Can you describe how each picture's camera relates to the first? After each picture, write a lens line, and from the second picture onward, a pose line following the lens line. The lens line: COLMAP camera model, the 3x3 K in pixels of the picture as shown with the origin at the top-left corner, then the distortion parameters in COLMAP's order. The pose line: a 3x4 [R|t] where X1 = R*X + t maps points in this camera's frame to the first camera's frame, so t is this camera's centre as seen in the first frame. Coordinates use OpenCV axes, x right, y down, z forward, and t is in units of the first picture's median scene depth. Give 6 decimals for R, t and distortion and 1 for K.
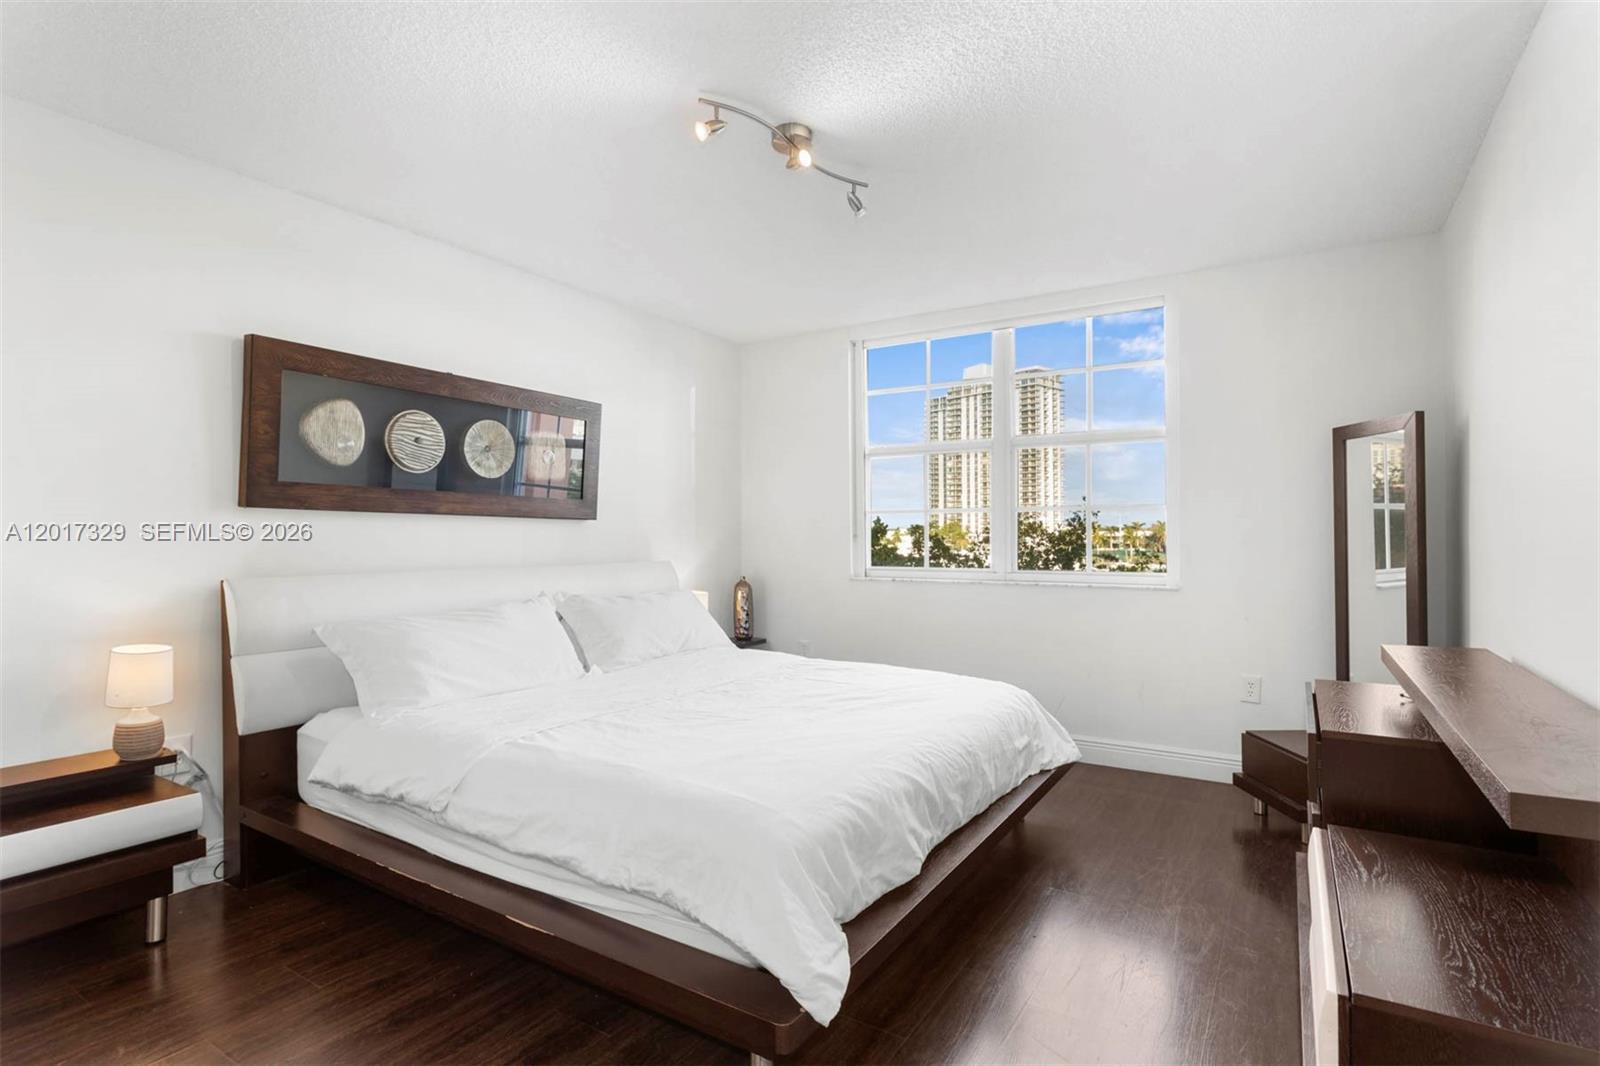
lens RADIAL K [[799.4, 0, 784.2], [0, 799.4, 518.7], [0, 0, 1]] dist [-0.004825, 0.003457]
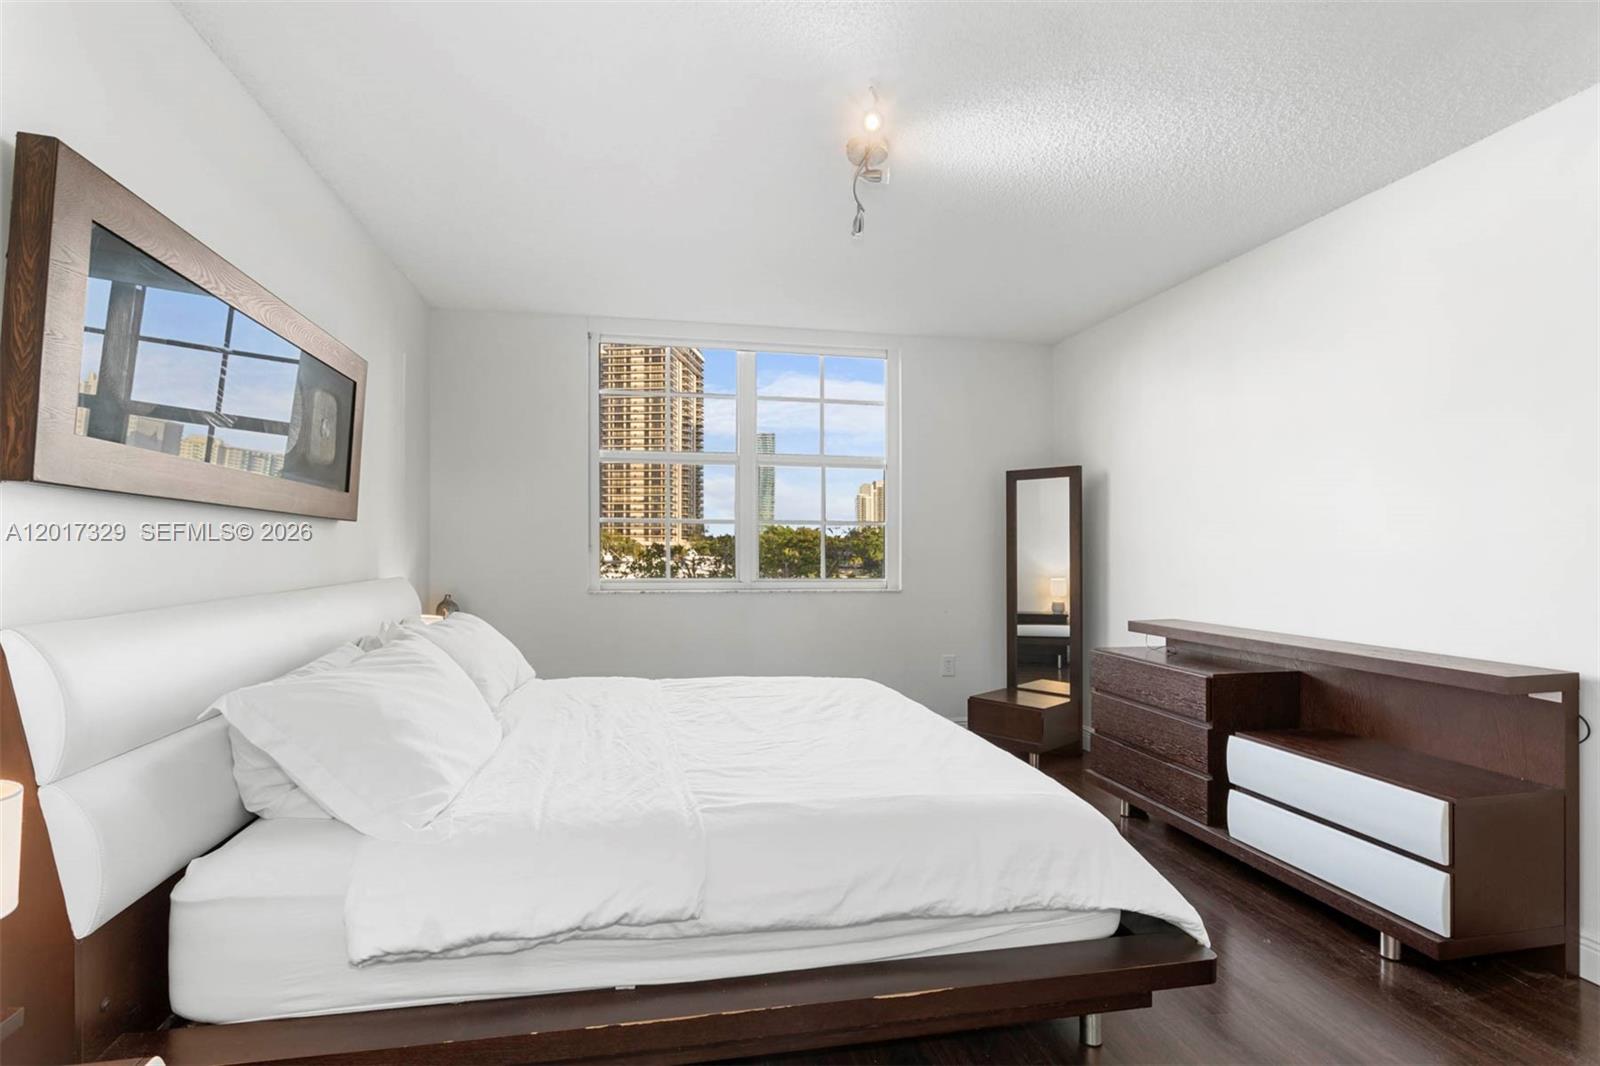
lens RADIAL K [[799.4, 0, 794.1], [0, 799.4, 532.2], [0, 0, 1]] dist [-0.004825, 0.003457]
pose [[0.717418, 0.016690, 0.696443, -0.690167], [-0.019996, 0.999794, -0.003361, 0.007638], [-0.696356, -0.011515, 0.717604, 0.316112]]
